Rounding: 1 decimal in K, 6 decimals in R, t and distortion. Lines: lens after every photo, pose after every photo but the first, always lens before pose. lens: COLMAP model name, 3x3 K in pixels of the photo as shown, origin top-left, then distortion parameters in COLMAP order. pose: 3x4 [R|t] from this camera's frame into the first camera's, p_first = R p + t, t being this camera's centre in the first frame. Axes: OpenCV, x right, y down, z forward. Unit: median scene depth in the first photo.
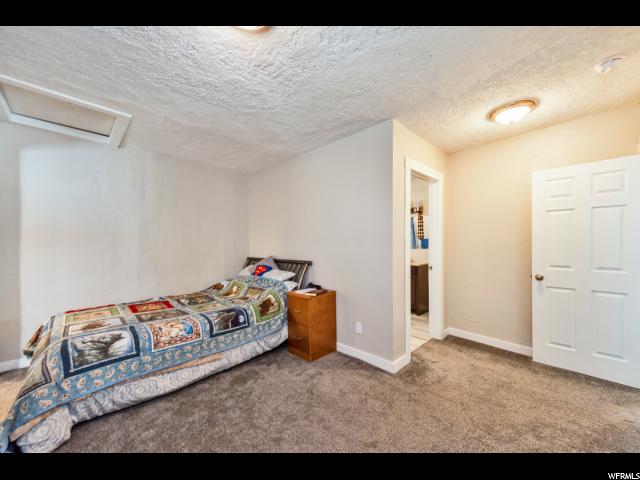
lens RADIAL K [[253.8, 0, 319.9], [0, 253.8, 243.5], [0, 0, 1]] dist [0.017357, -0.000189]
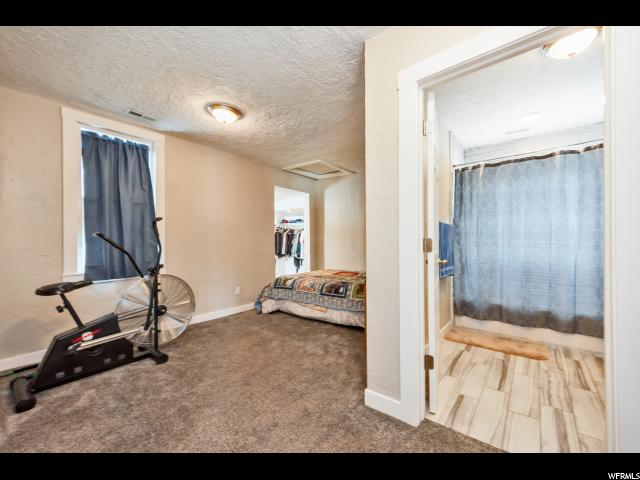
lens RADIAL K [[253.8, 0, 320.8], [0, 253.8, 240.7], [0, 0, 1]] dist [0.017357, -0.000189]
pose [[0.115701, -0.003517, -0.993278, 0.987844], [0.004287, 0.999986, -0.003042, 0.060479], [0.993275, -0.003906, 0.115714, 0.803114]]
